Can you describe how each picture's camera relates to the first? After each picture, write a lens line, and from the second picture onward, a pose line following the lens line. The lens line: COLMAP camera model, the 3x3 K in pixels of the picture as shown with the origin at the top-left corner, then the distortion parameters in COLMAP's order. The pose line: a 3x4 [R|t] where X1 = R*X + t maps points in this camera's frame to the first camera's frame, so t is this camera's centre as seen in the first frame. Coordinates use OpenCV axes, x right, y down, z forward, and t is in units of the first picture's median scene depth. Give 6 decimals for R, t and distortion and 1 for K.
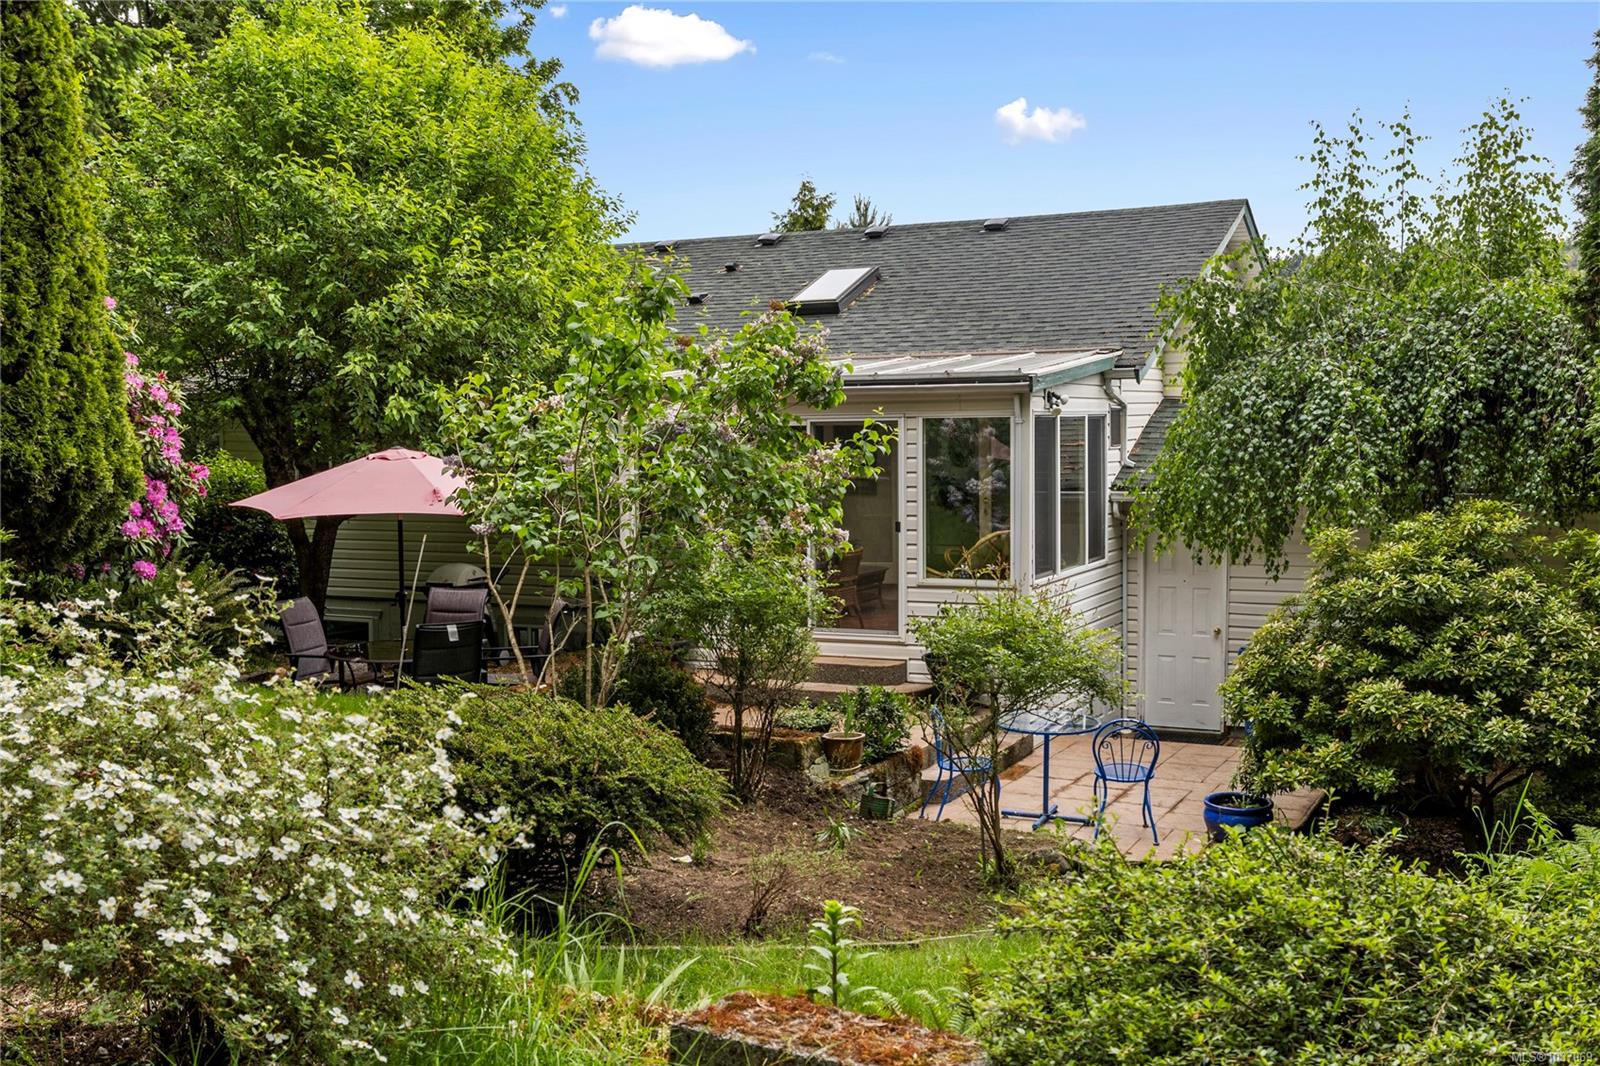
lens RADIAL K [[1744.5, 0, 800.0], [0, 1744.5, 533.0], [0, 0, 1]] dist [0.171559, 0.005830]
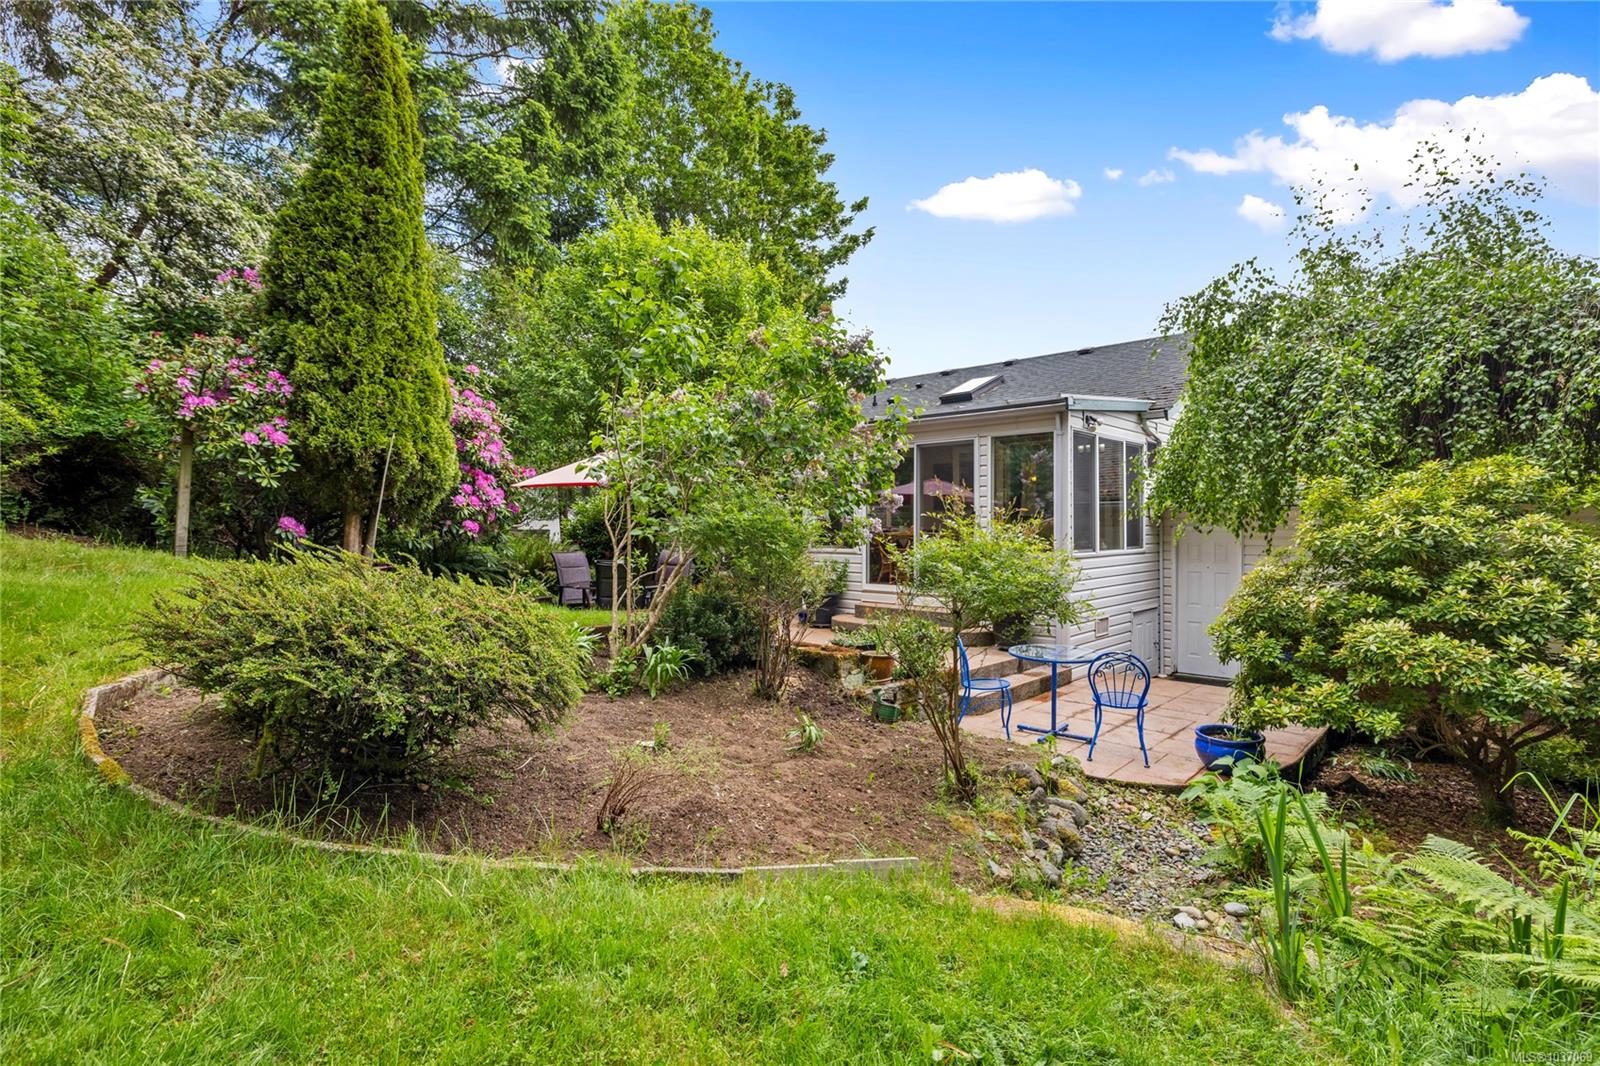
lens RADIAL K [[761.0, 0, 800.0], [0, 761.0, 533.0], [0, 0, 1]] dist [-0.002430, 0.012182]
pose [[0.949142, 0.007339, -0.314763, 0.148485], [-0.028361, 0.997657, -0.062261, 0.067313], [0.313569, 0.068021, 0.947126, 0.479760]]
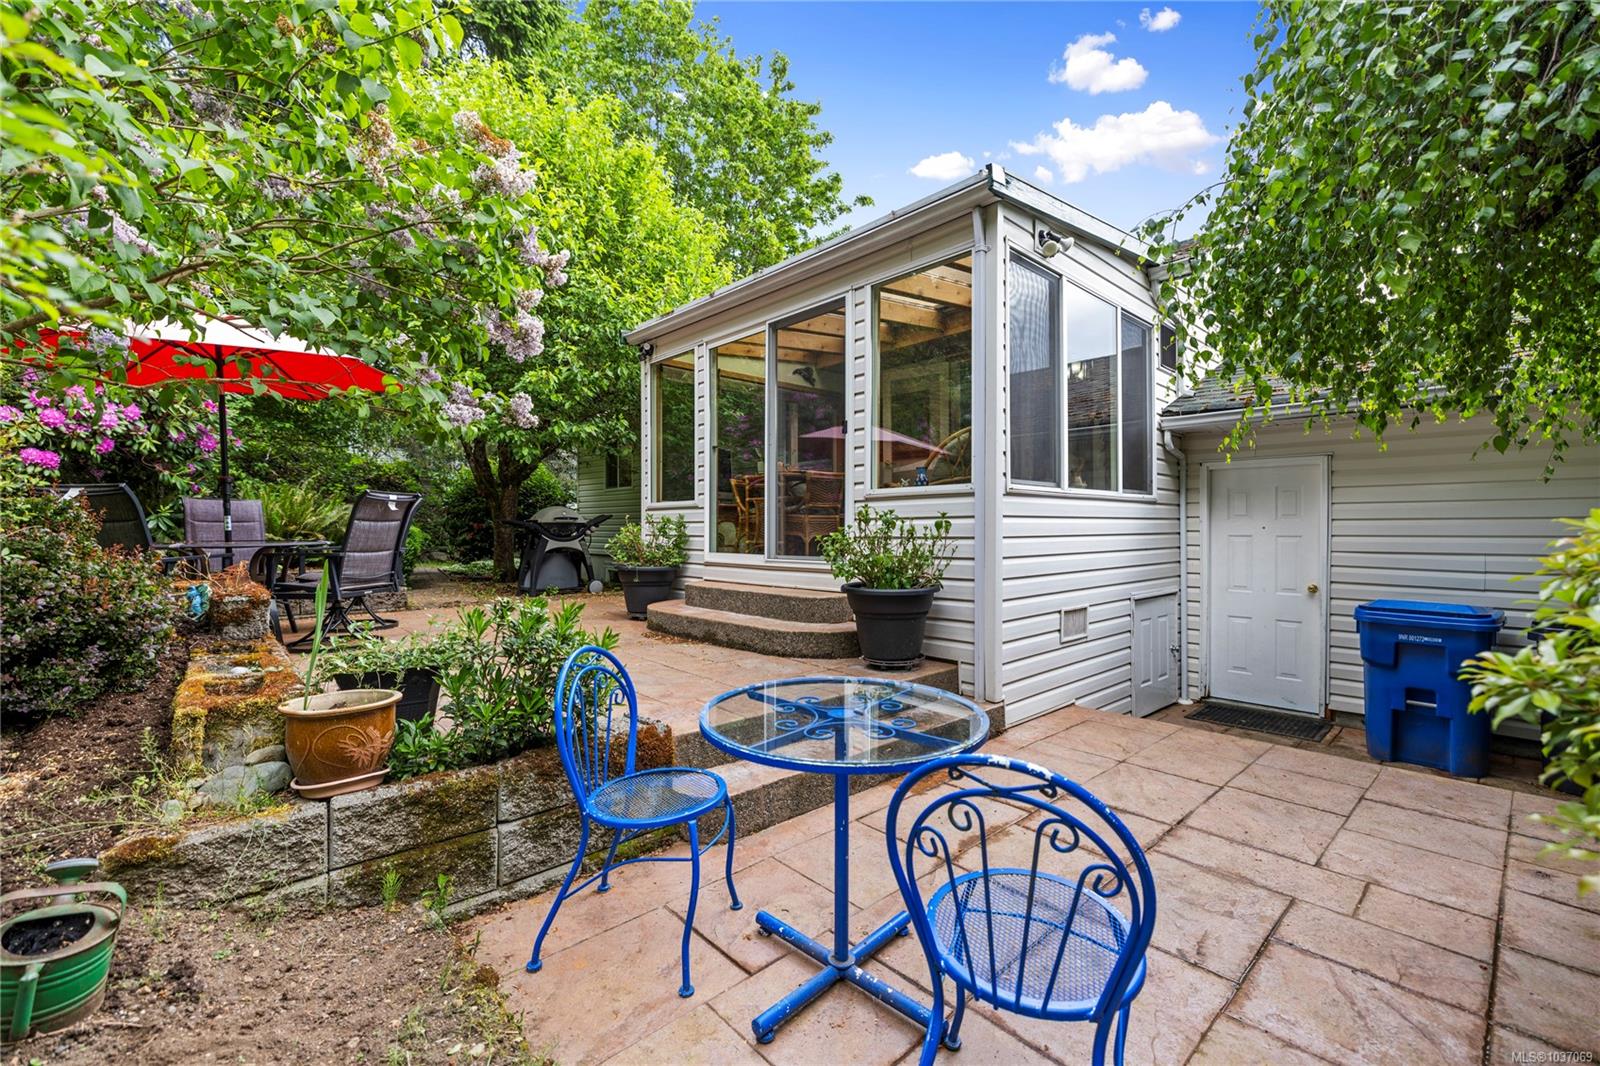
lens RADIAL K [[668.0, 0, 800.0], [0, 668.0, 533.0], [0, 0, 1]] dist [0.022828, 0.000073]
pose [[0.925962, 0.007014, -0.377551, 0.195650], [-0.033624, 0.997387, -0.063935, 0.083469], [0.376116, 0.071896, 0.923779, 0.895303]]
